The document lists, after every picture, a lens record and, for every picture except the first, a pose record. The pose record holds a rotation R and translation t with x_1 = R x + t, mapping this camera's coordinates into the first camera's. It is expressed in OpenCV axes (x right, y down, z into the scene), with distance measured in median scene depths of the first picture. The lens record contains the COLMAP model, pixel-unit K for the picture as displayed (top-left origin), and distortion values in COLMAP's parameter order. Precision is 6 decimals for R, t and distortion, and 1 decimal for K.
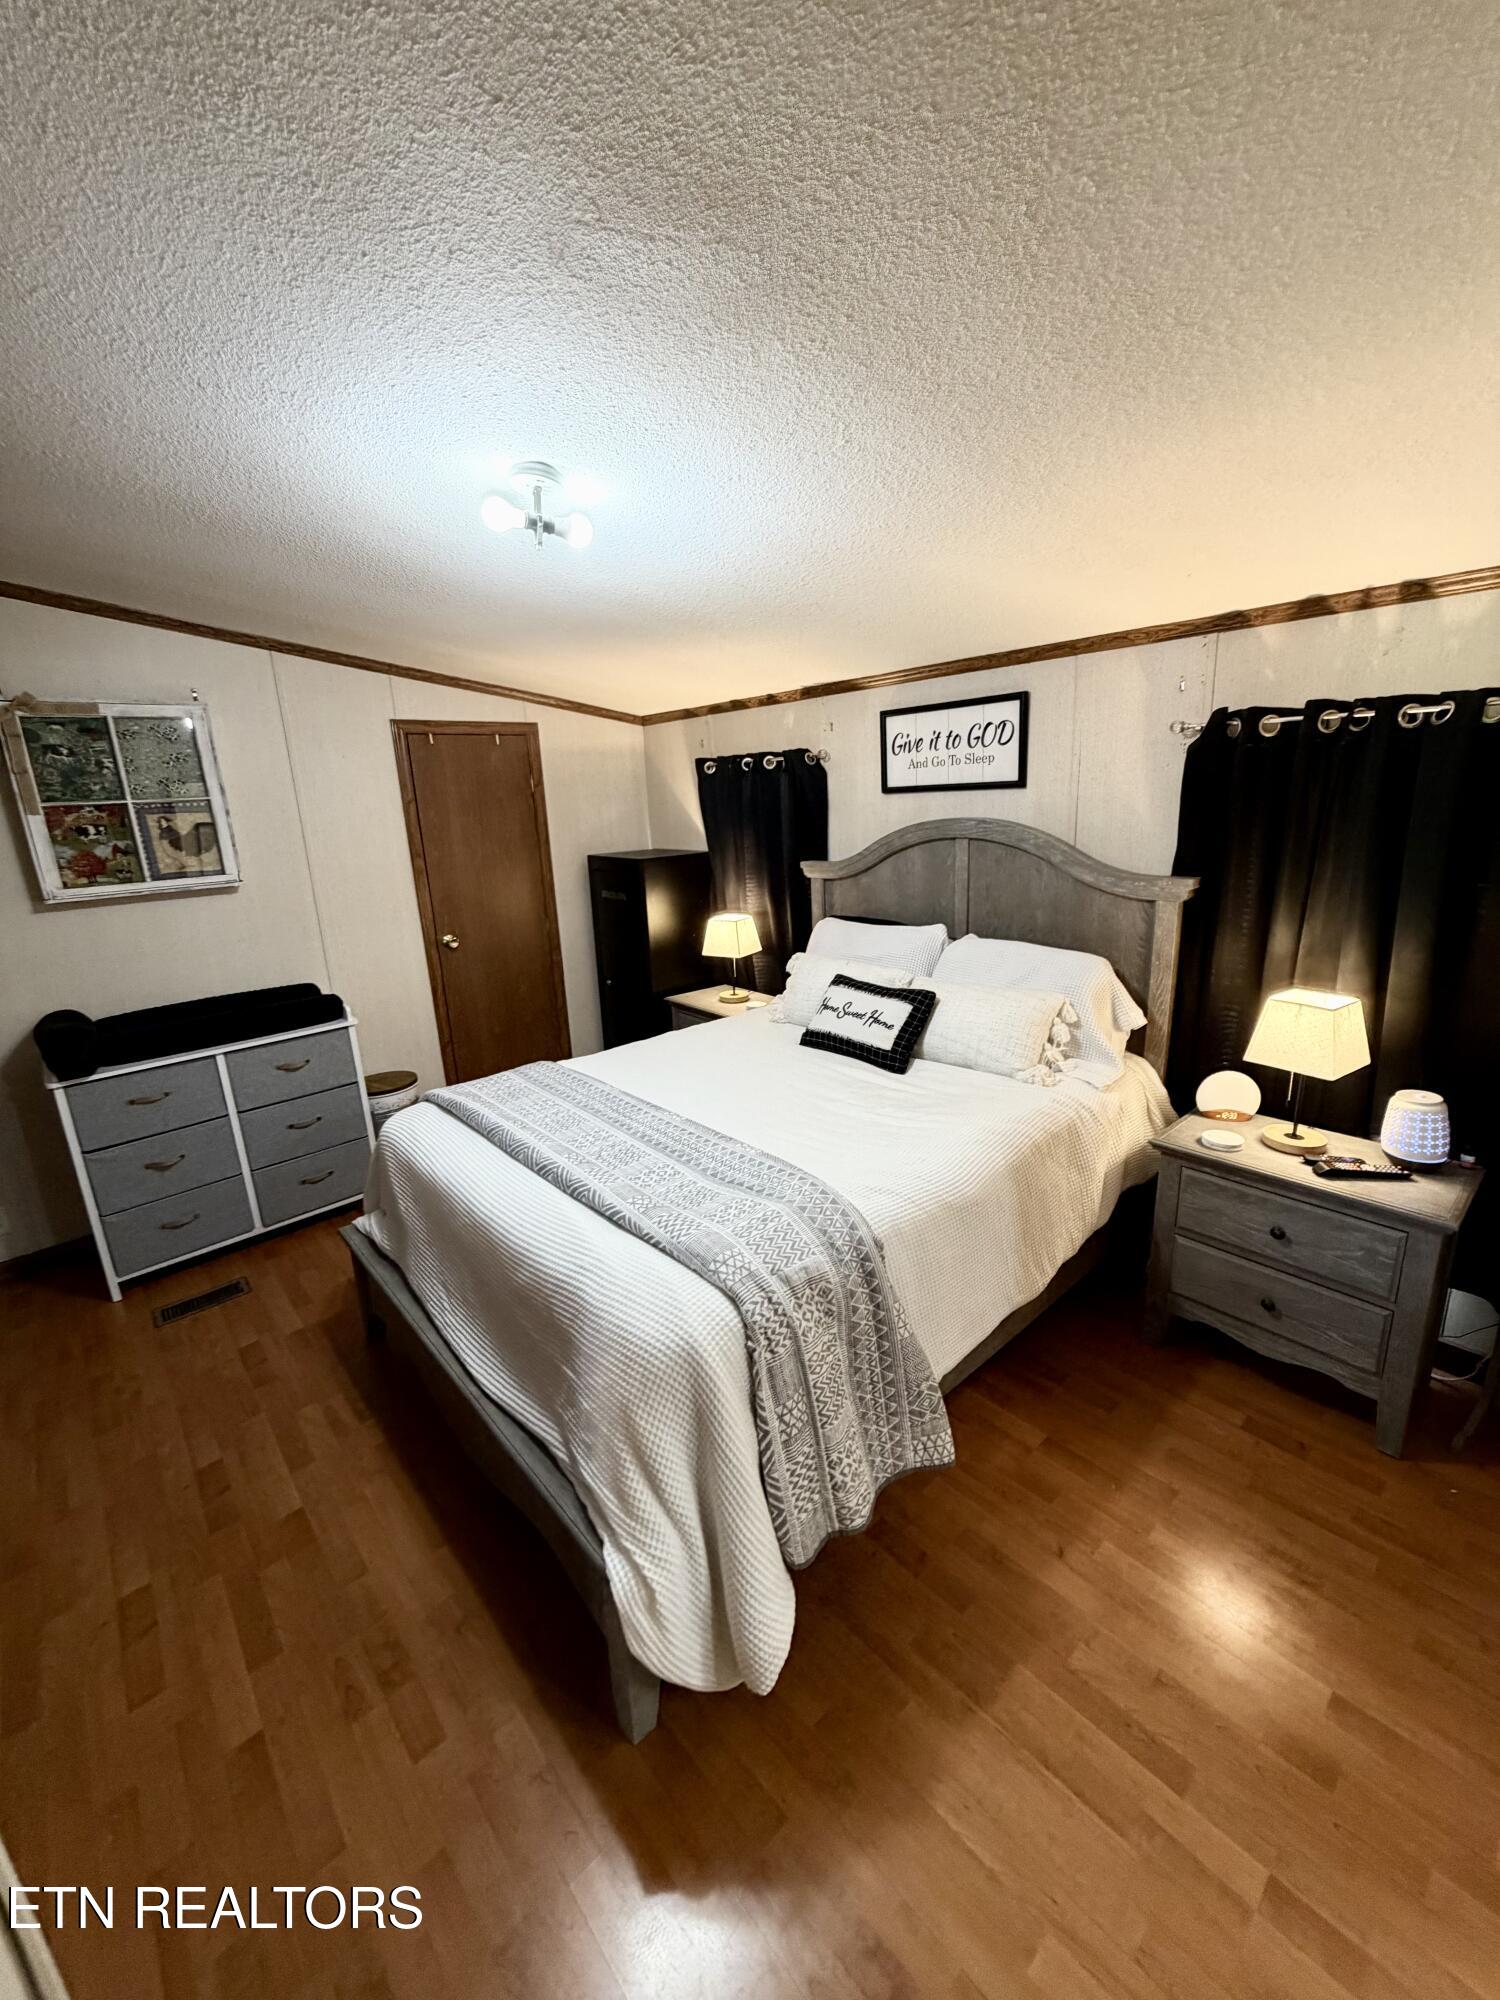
lens RADIAL K [[799.5, 0, 757.5], [0, 799.5, 995.2], [0, 0, 1]] dist [0.000922, 0.000113]
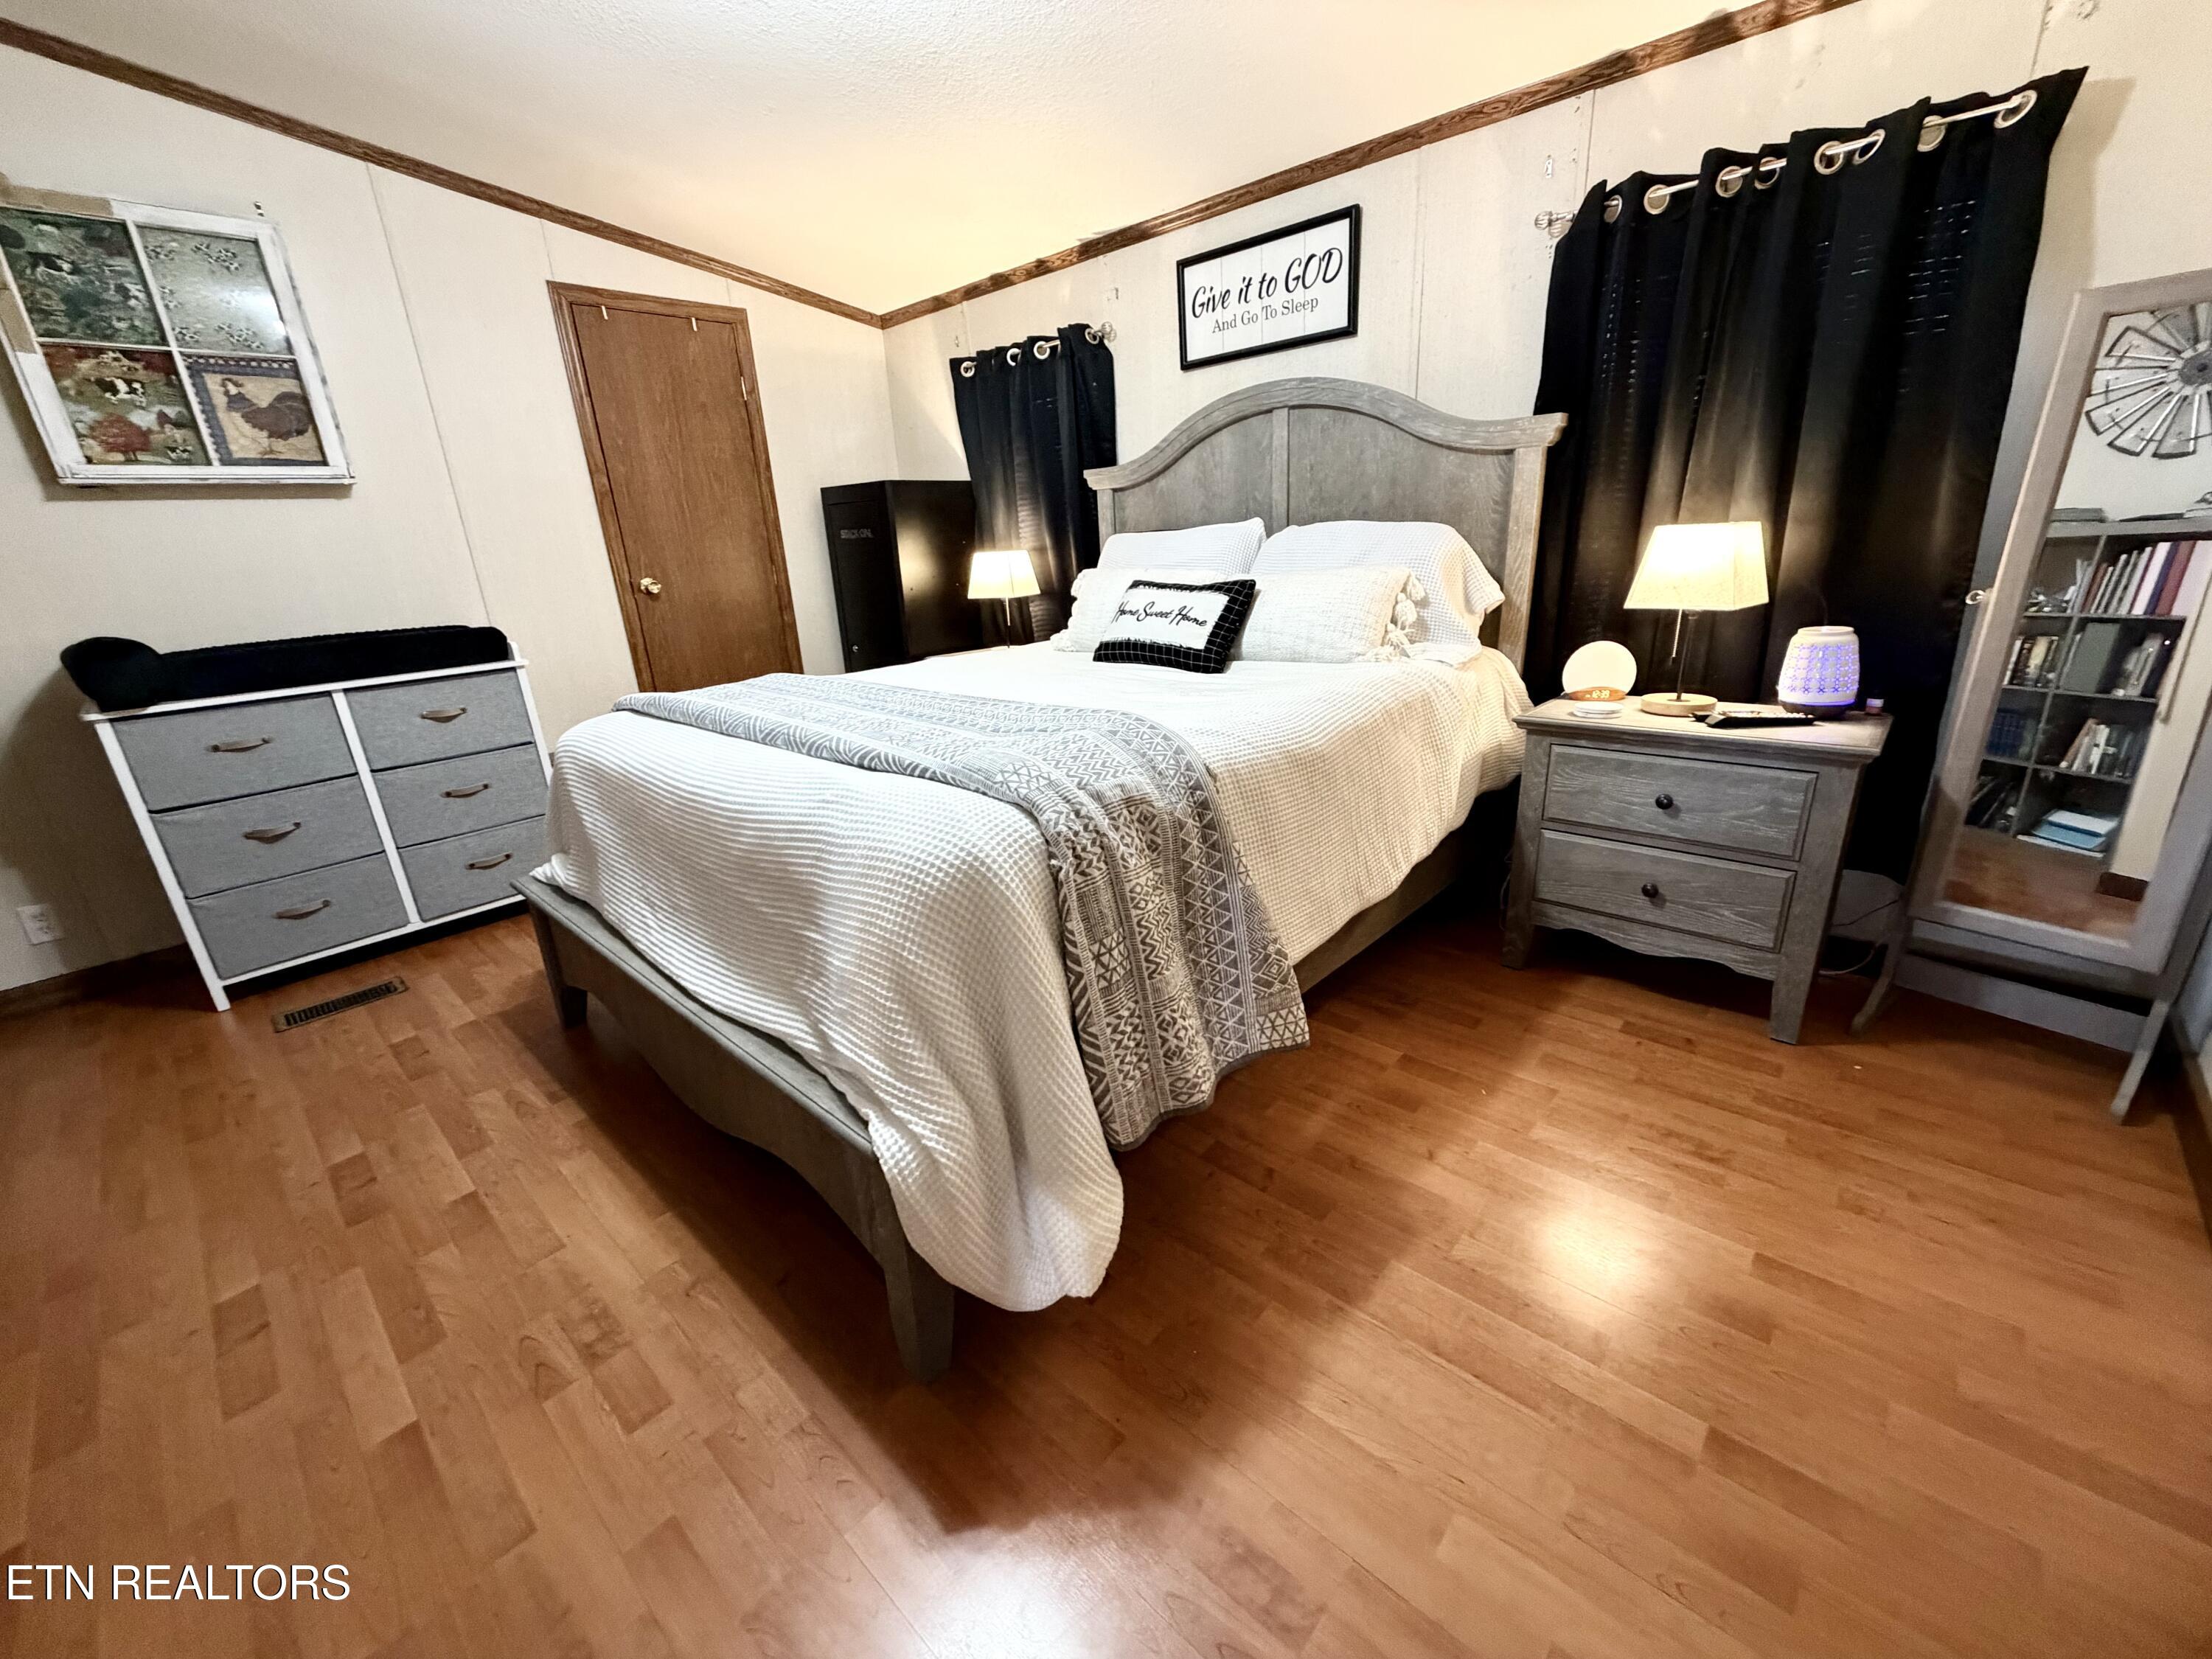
lens RADIAL K [[884.2, 0, 1113.2], [0, 884.2, 830.3], [0, 0, 1]] dist [0.000922, 0.000113]
pose [[0.995387, -0.037174, 0.088446, -0.014370], [0.030931, 0.997001, 0.070945, 0.189041], [-0.090818, -0.067882, 0.993551, 0.090015]]
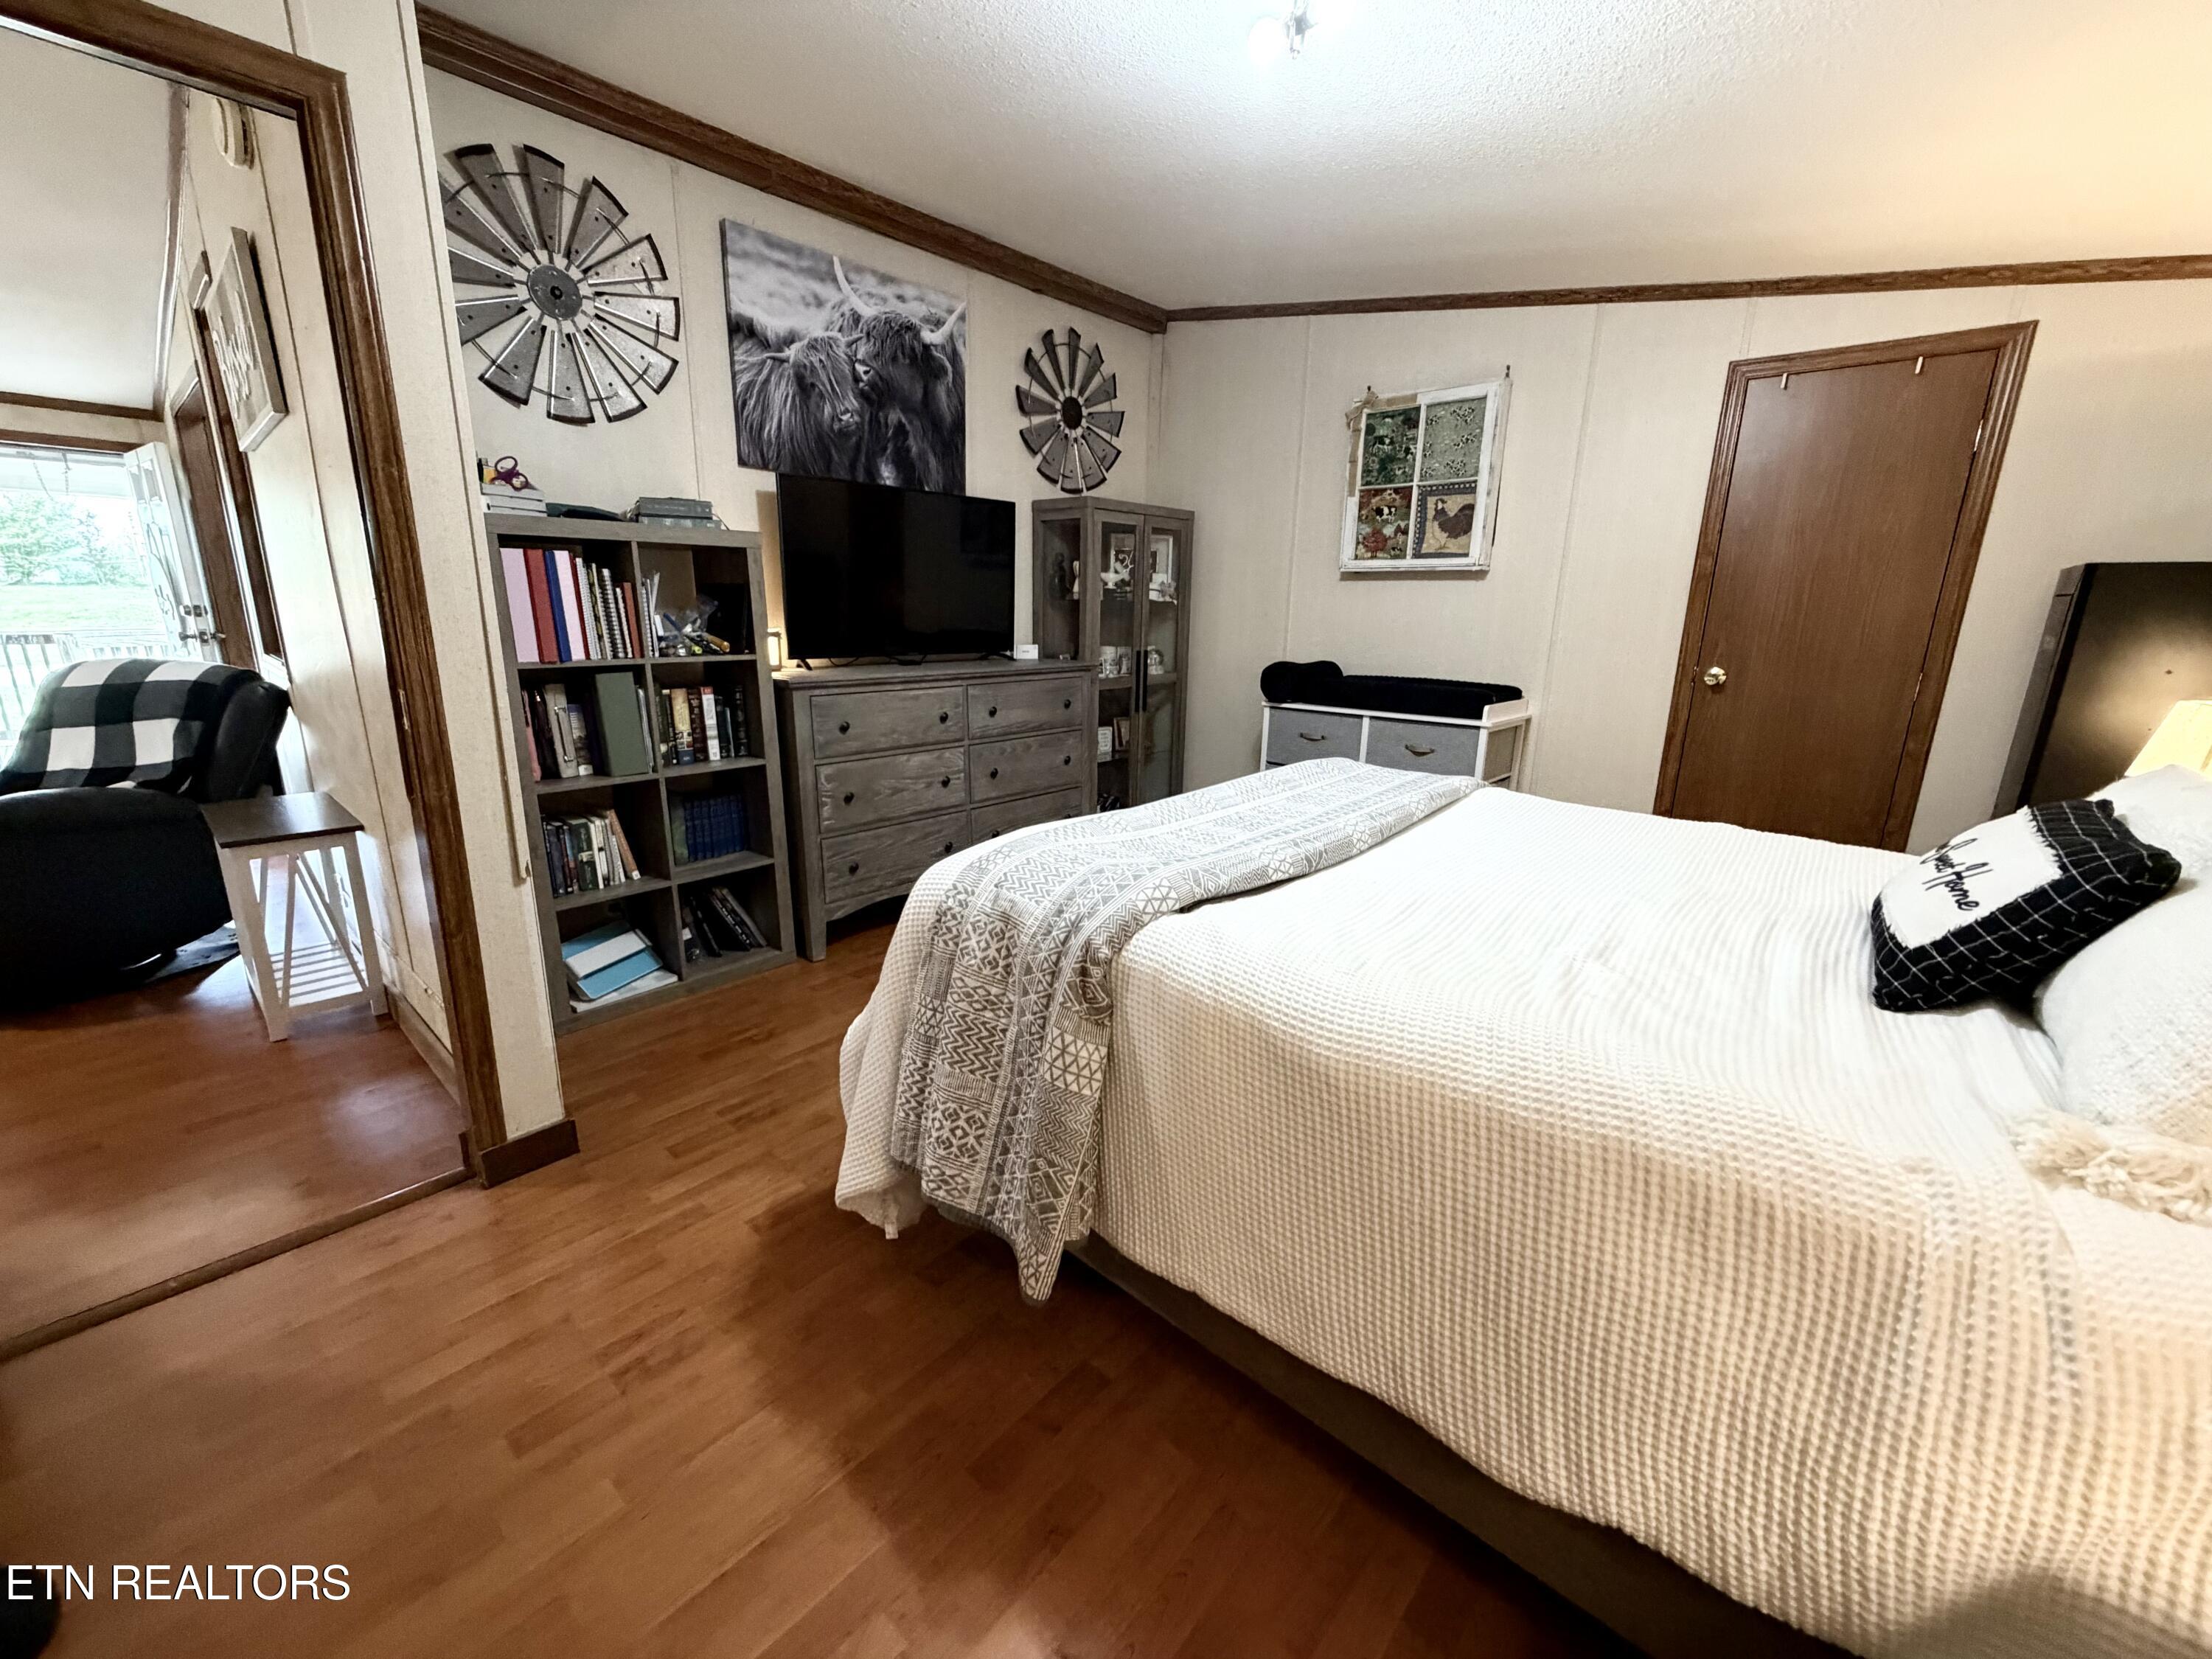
lens RADIAL K [[884.2, 0, 1089.7], [0, 884.2, 828.1], [0, 0, 1]] dist [0.000922, 0.000113]
pose [[0.098483, 0.289936, -0.951966, 0.530533], [-0.268654, 0.928843, 0.255100, 0.010741], [0.958189, 0.230627, 0.169367, 0.526607]]
